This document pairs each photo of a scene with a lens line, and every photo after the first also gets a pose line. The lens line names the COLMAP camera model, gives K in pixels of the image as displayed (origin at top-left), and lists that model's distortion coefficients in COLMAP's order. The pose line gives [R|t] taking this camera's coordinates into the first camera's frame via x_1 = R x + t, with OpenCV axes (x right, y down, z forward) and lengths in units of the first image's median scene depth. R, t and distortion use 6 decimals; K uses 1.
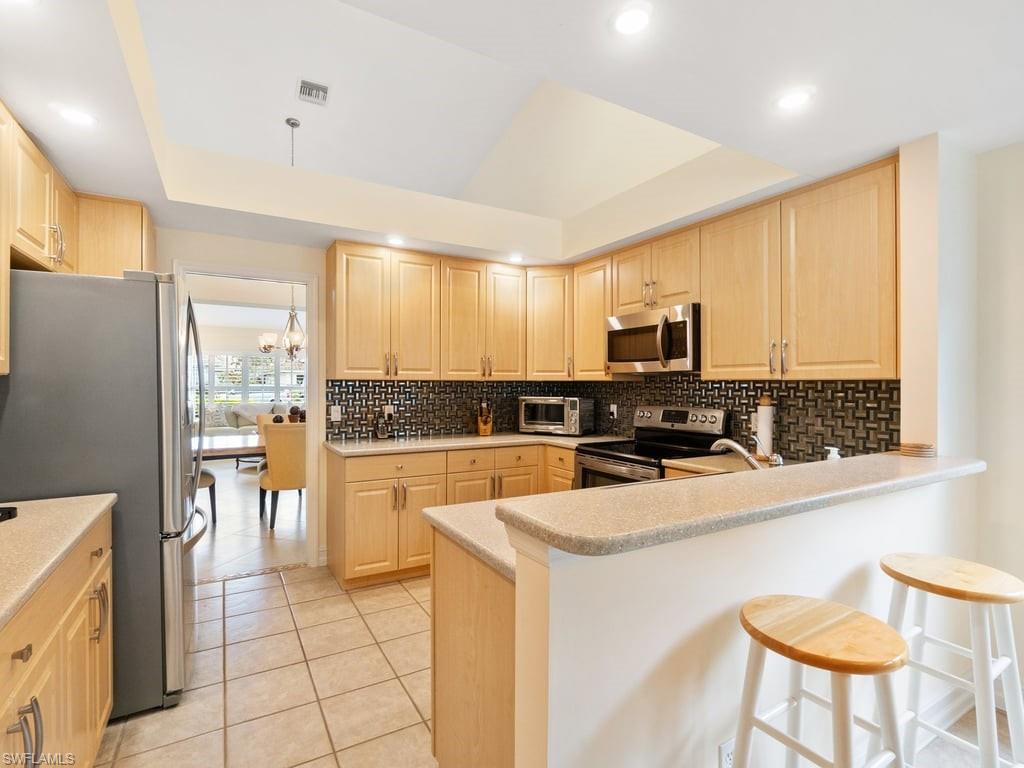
lens RADIAL K [[486.7, 0, 512.0], [0, 486.7, 384.0], [0, 0, 1]] dist [-0.030060, 0.000326]
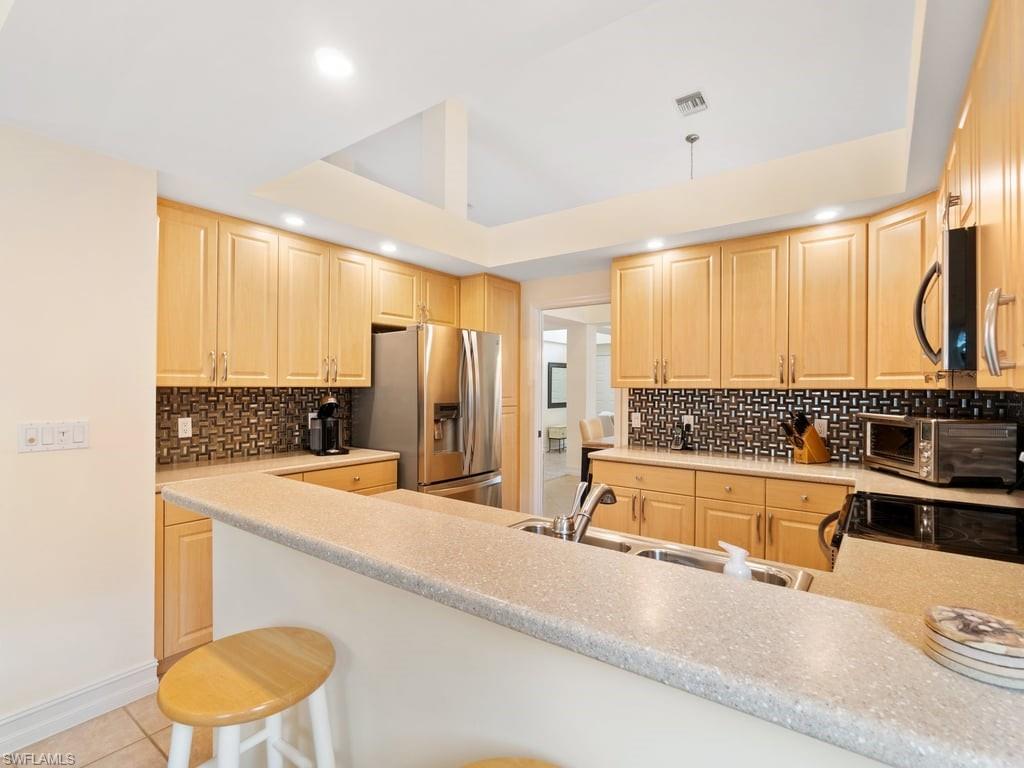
lens RADIAL K [[494.9, 0, 499.9], [0, 494.9, 382.5], [0, 0, 1]] dist [0.000208, 0.000562]
pose [[0.368973, -0.012798, -0.929352, 0.511383], [-0.007947, 0.999825, -0.016924, -0.000229], [0.929406, 0.013630, 0.368806, 0.319786]]
